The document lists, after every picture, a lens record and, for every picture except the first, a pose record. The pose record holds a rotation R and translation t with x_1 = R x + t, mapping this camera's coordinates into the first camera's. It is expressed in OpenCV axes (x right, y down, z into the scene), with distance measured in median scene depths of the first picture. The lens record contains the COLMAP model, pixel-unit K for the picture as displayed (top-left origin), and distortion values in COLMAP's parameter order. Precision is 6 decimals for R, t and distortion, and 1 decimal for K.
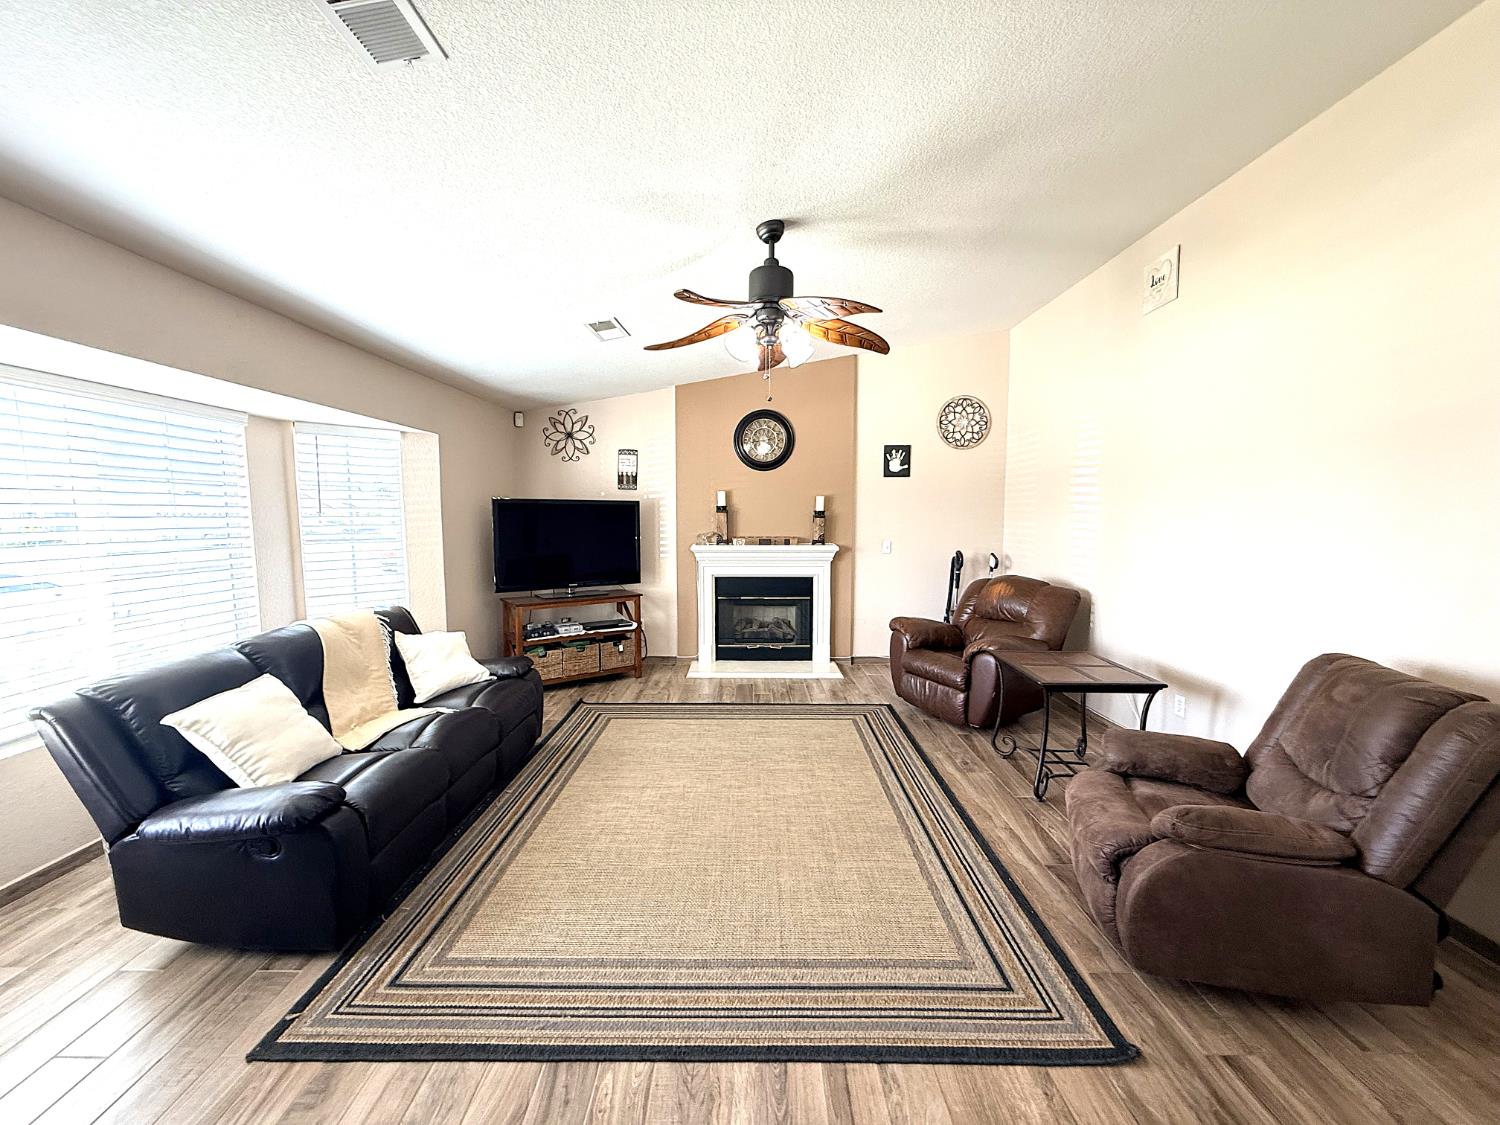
lens RADIAL K [[617.7, 0, 764.7], [0, 617.7, 563.6], [0, 0, 1]] dist [0.009446, -0.001629]
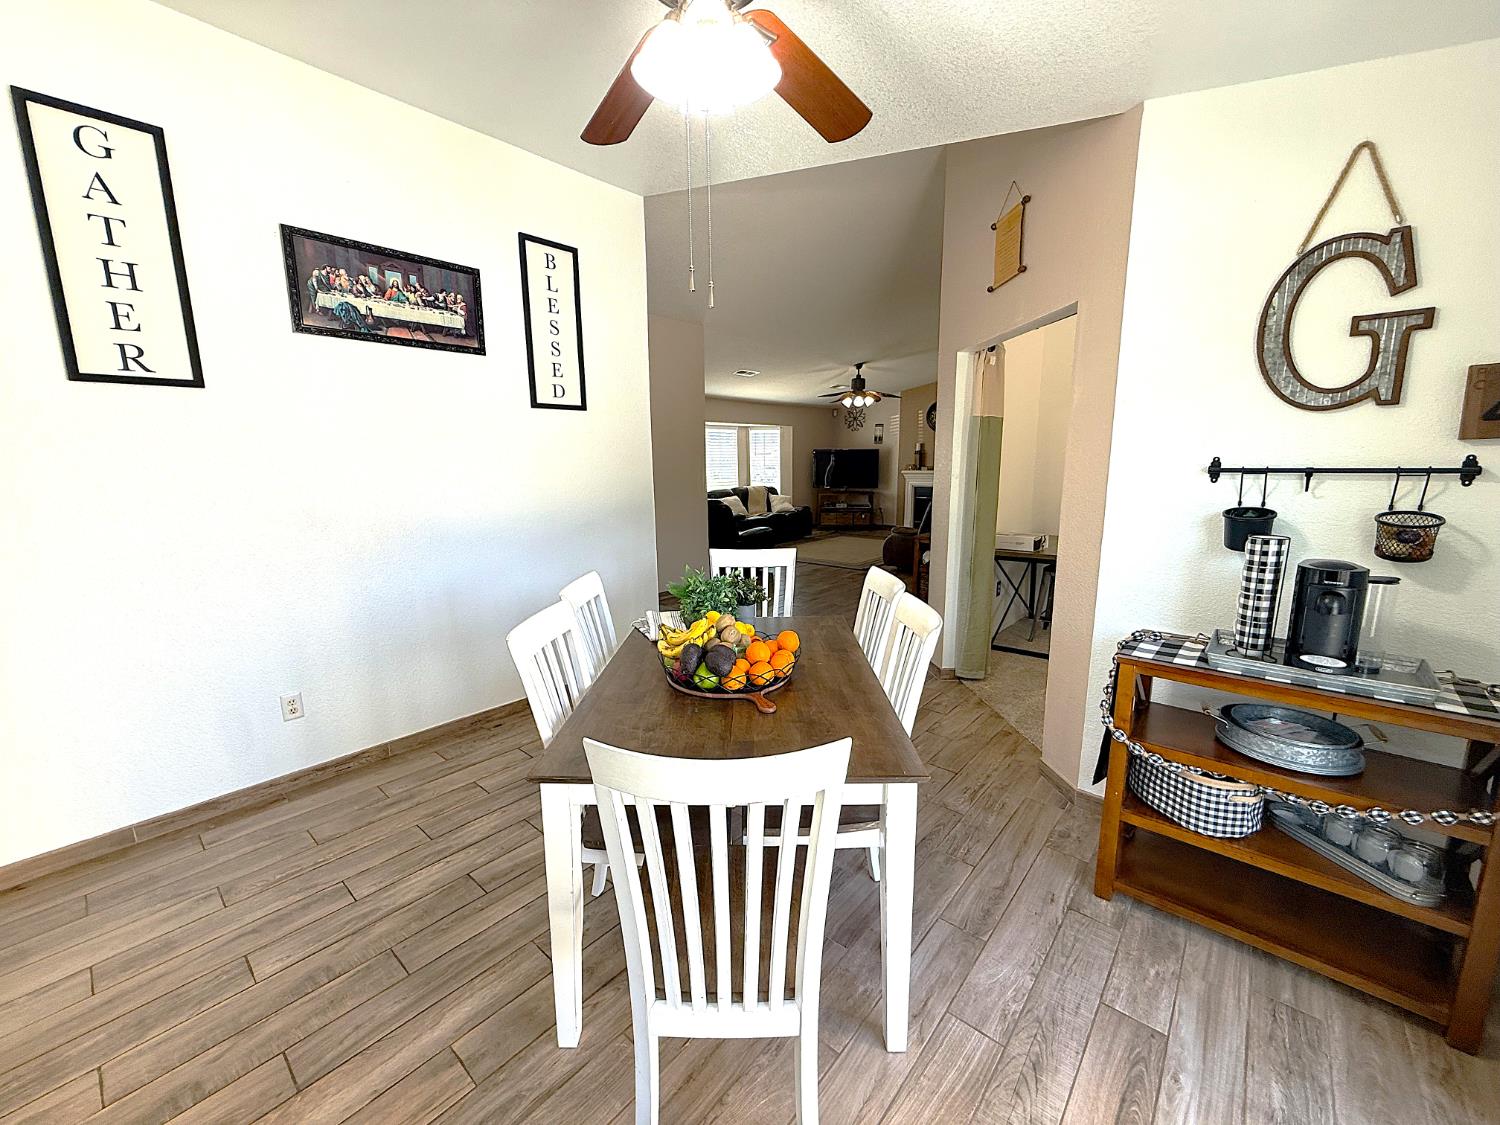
lens RADIAL K [[617.7, 0, 747.2], [0, 617.7, 559.4], [0, 0, 1]] dist [0.009446, -0.001629]
pose [[0.754669, 0.100986, -0.648288, 0.991051], [-0.047669, 0.993912, 0.099333, 0.098282], [0.654372, -0.044060, 0.754888, -1.046382]]
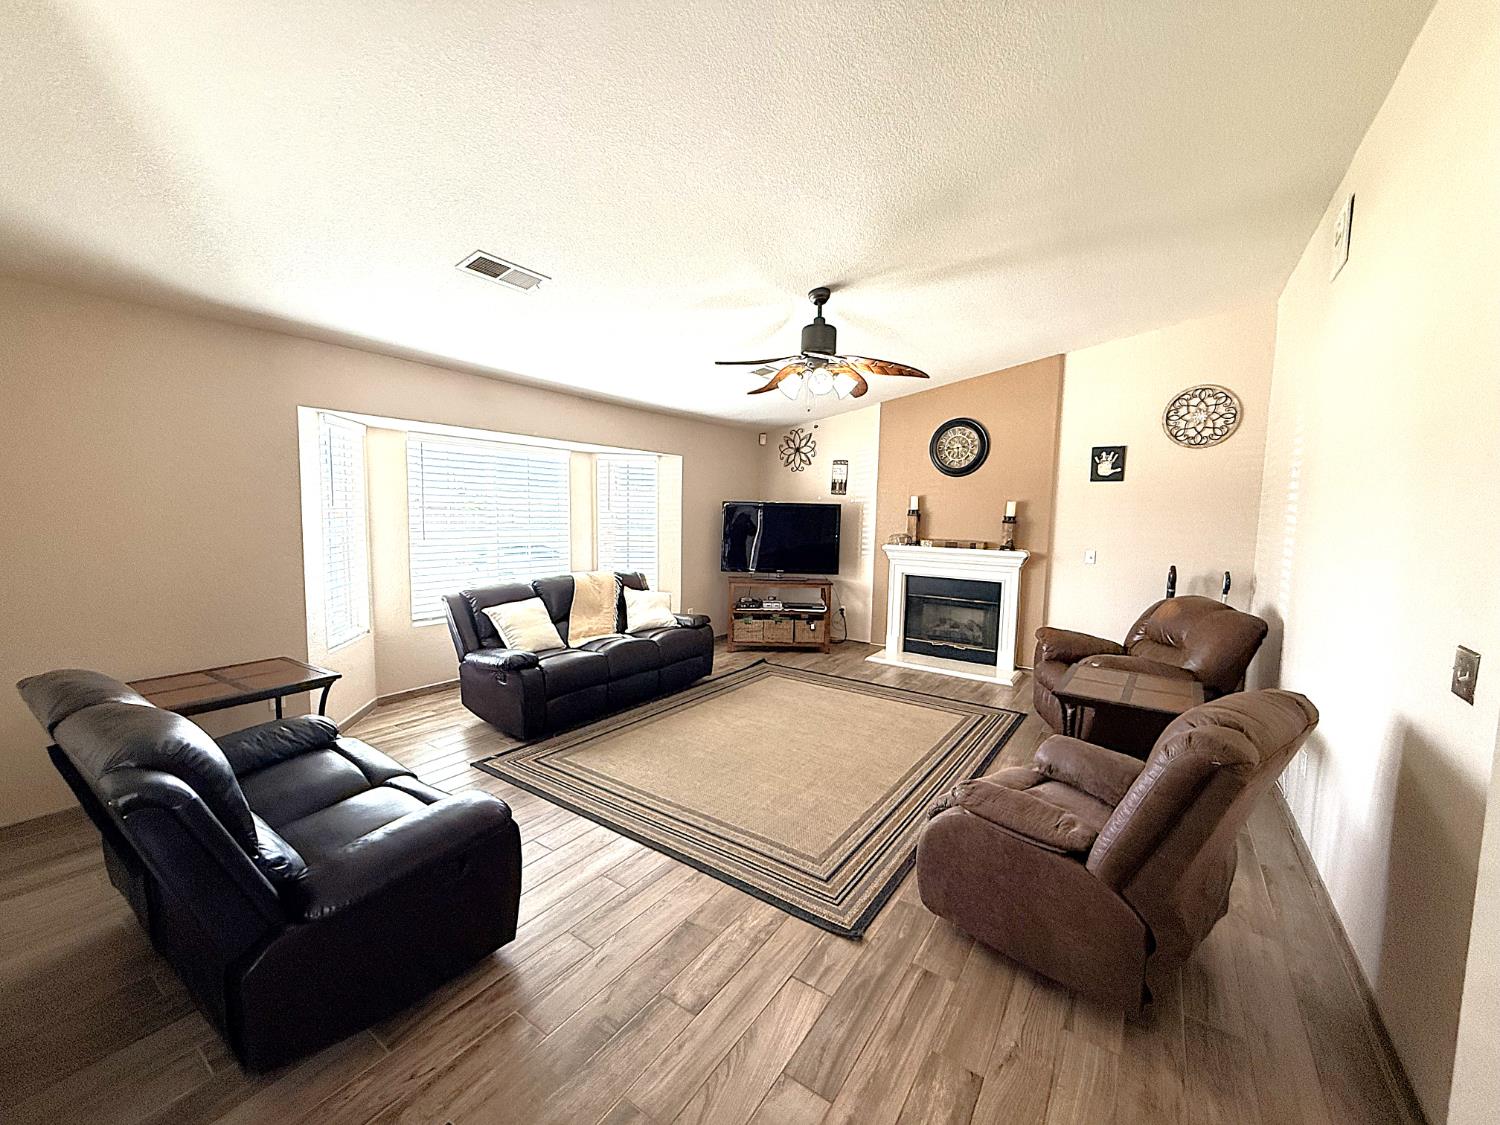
lens RADIAL K [[617.7, 0, 737.6], [0, 617.7, 564.3], [0, 0, 1]] dist [0.009446, -0.001629]
pose [[0.812934, 0.068414, -0.578323, 0.364615], [-0.069006, 0.997395, 0.020989, 0.000965], [0.578253, 0.022845, 0.815538, -0.073301]]
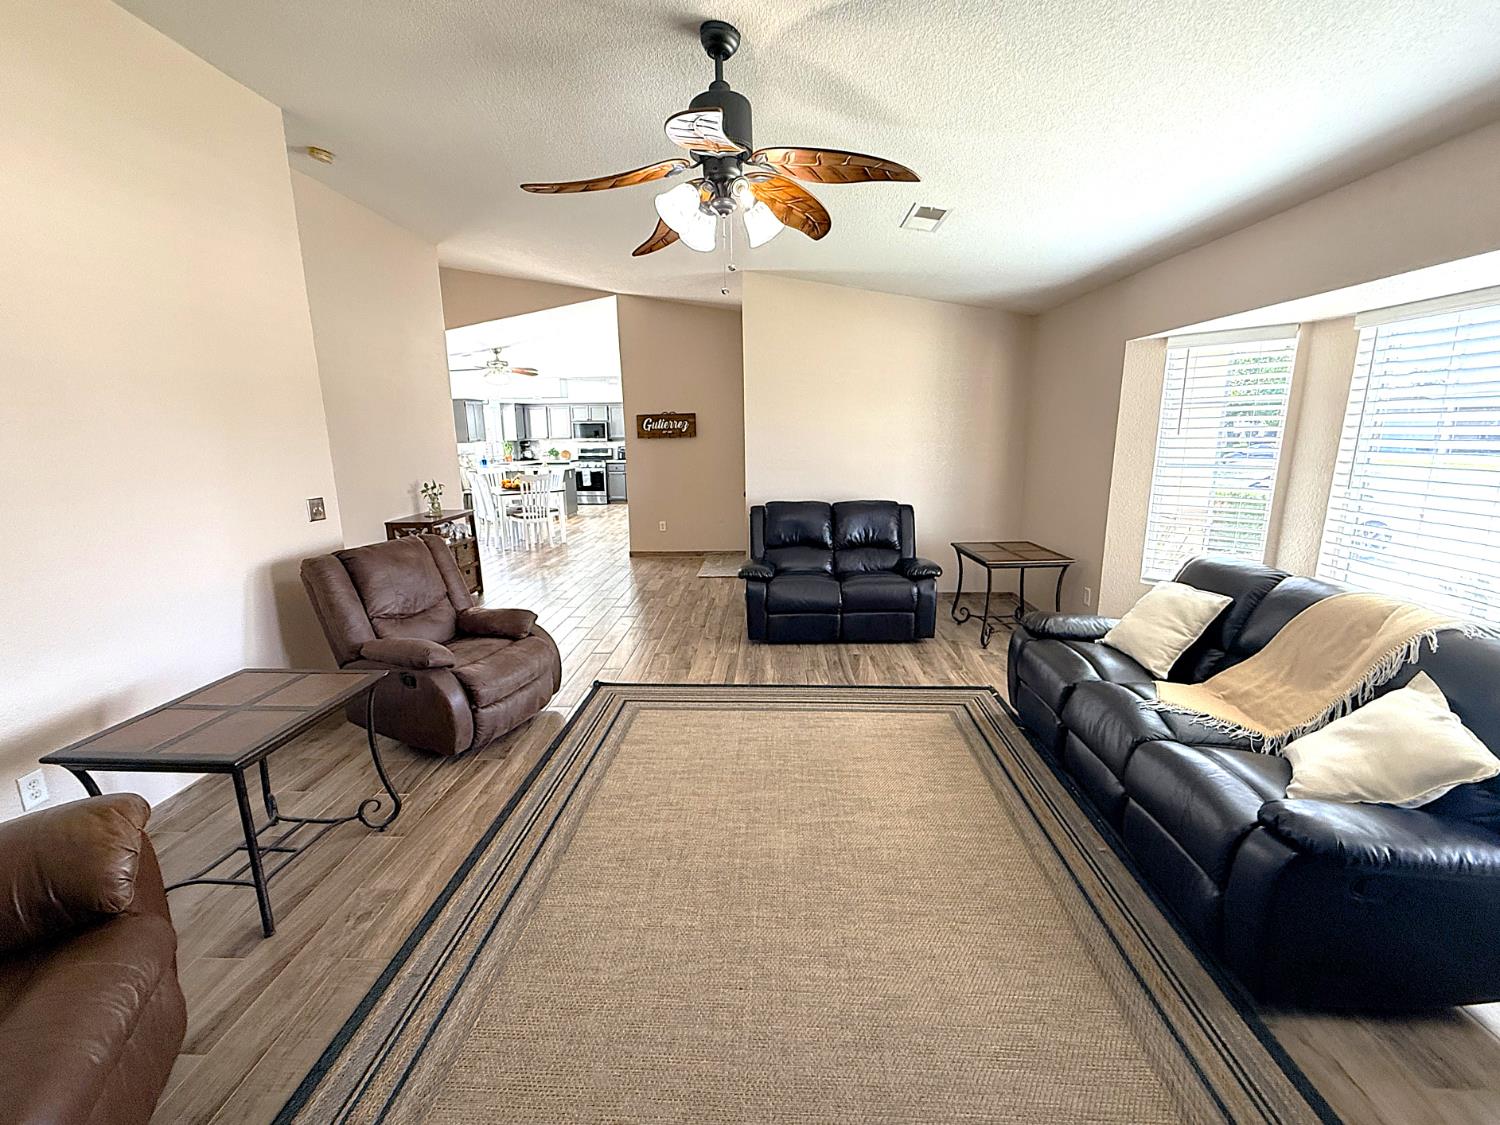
lens RADIAL K [[674.8, 0, 752.2], [0, 674.8, 564.8], [0, 0, 1]] dist [-0.001449, -0.000060]
pose [[-0.997935, 0.001124, 0.064216, -0.044108], [0.019079, 0.959903, 0.279681, -0.102701], [-0.061327, 0.280328, -0.957943, 1.073258]]
